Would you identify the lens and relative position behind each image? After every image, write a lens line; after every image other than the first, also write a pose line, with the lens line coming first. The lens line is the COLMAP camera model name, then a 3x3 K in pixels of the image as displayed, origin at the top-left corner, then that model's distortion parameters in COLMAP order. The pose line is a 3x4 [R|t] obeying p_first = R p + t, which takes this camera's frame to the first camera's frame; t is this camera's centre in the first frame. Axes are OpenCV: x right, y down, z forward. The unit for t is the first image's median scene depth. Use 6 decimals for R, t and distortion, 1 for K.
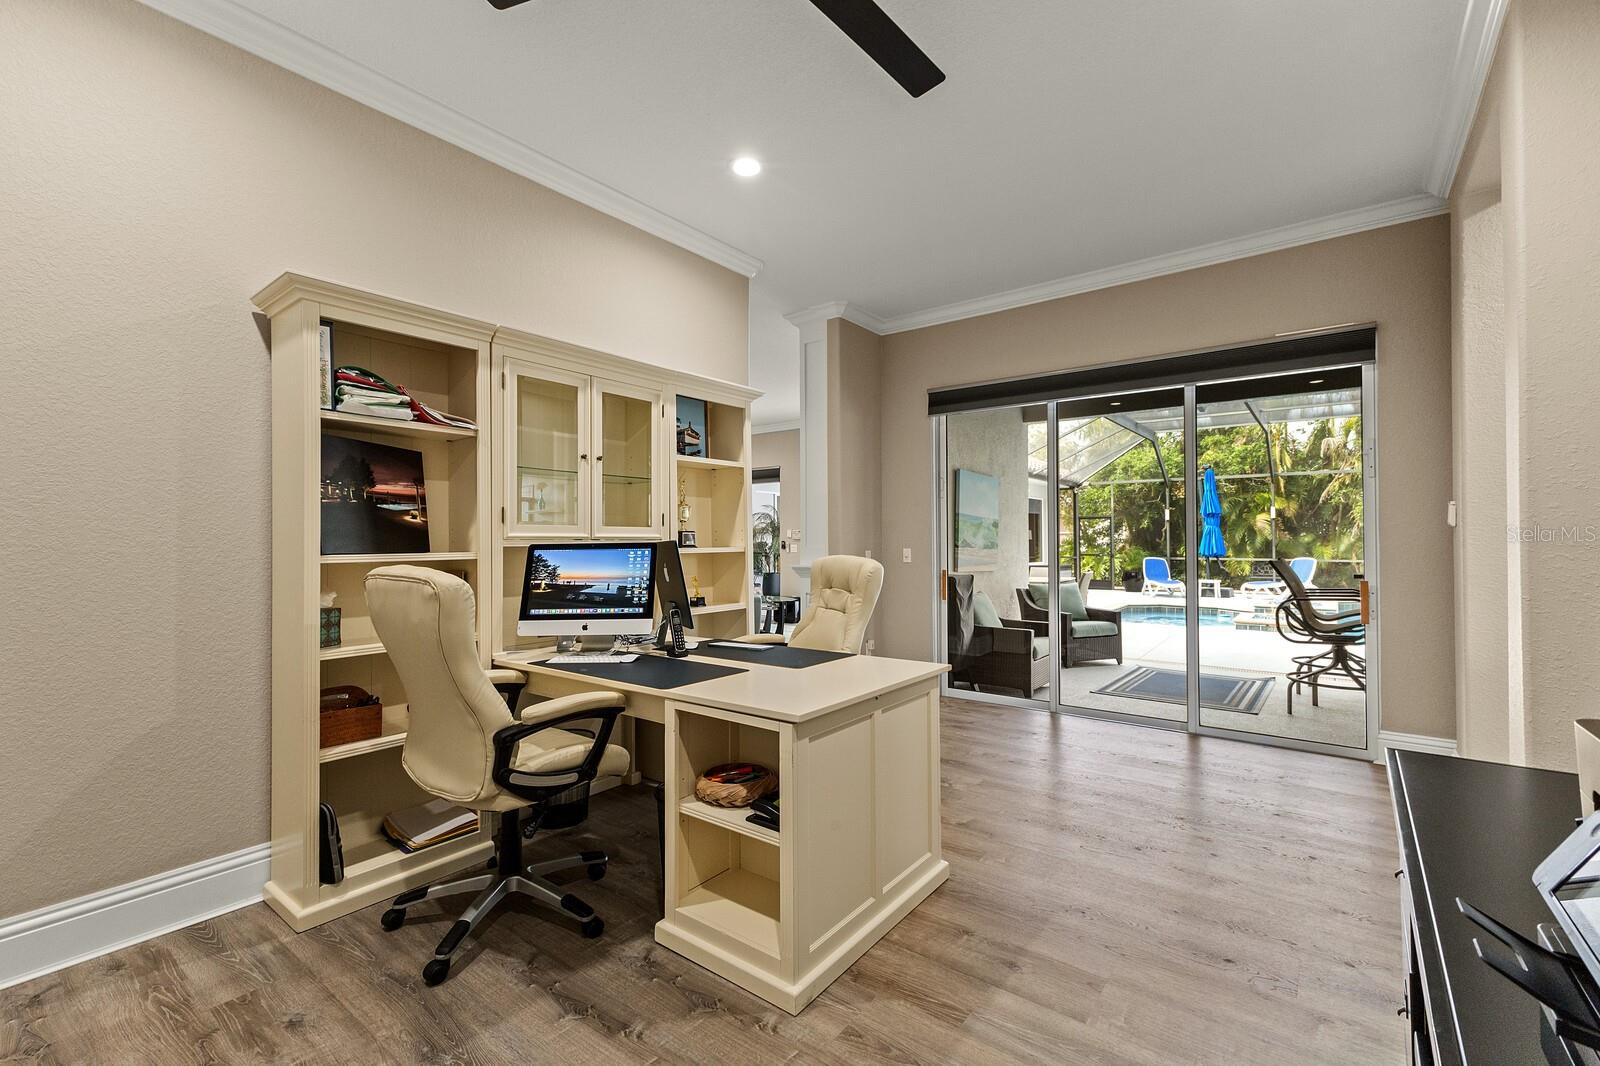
lens RADIAL K [[689.2, 0, 796.7], [0, 689.2, 534.6], [0, 0, 1]] dist [0.011553, -0.002111]
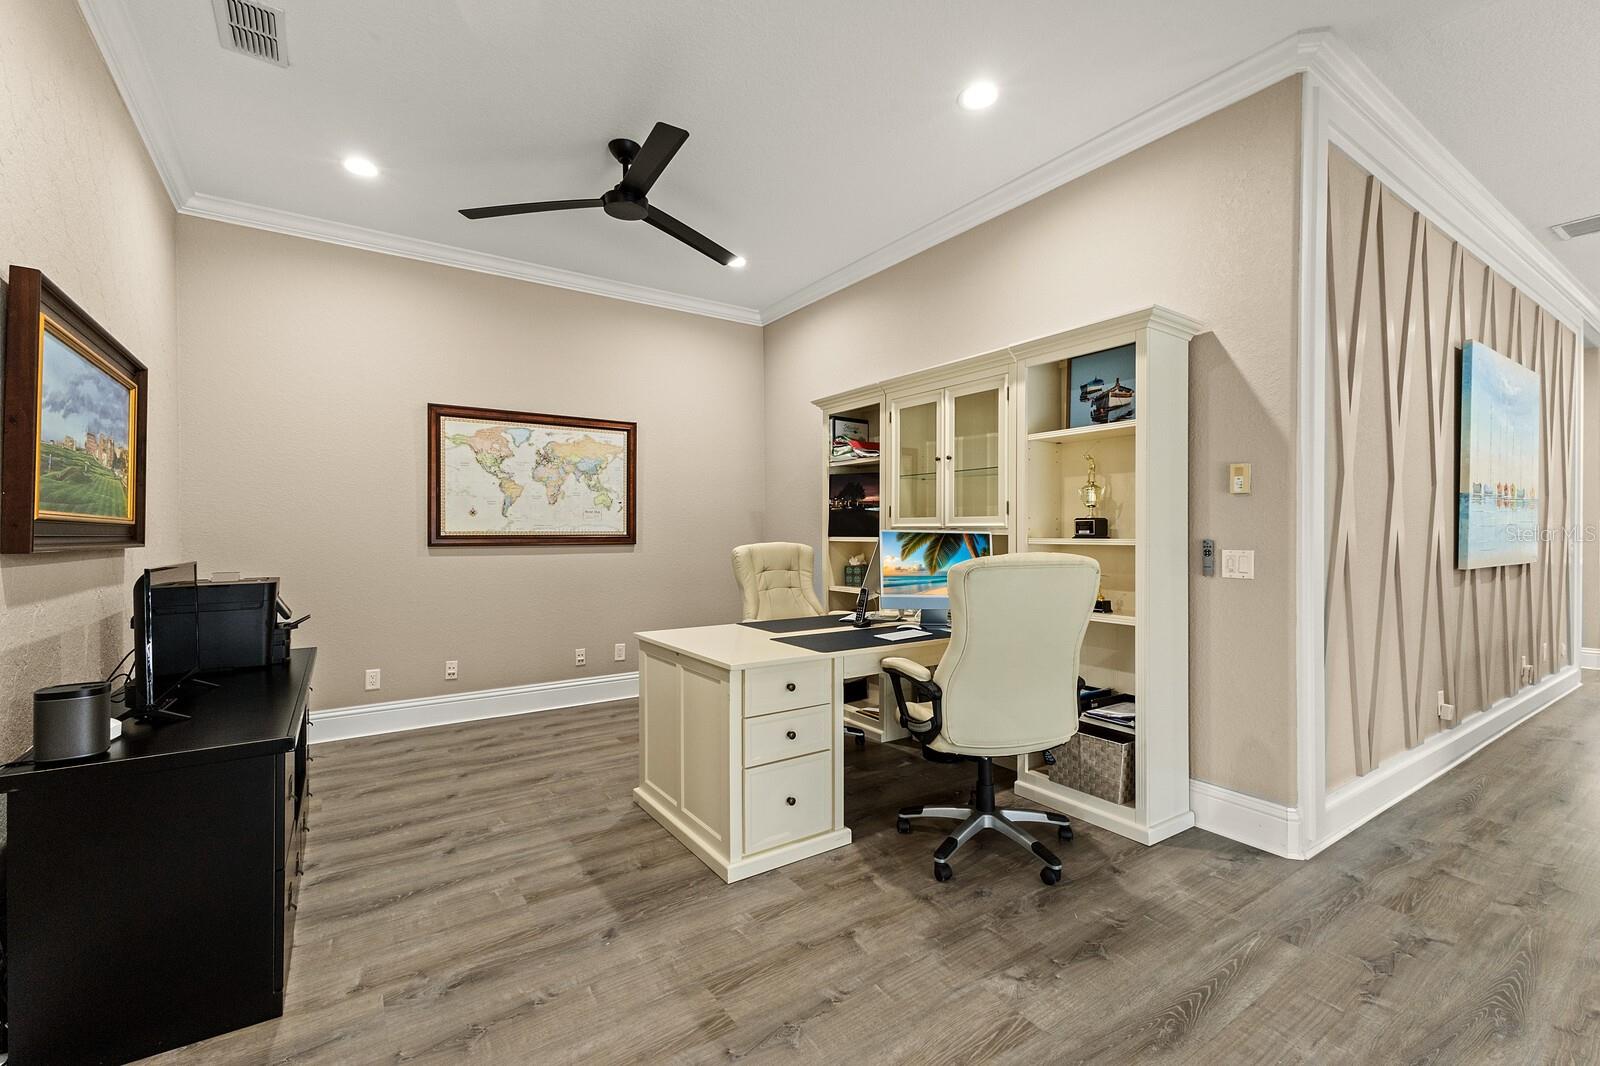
lens RADIAL K [[689.2, 0, 804.1], [0, 689.2, 534.8], [0, 0, 1]] dist [0.011553, -0.002111]
pose [[-0.304784, 0.012551, -0.952339, 1.046753], [0.011190, 0.999891, 0.009597, 0.004538], [0.952356, -0.007731, -0.304891, 1.336396]]
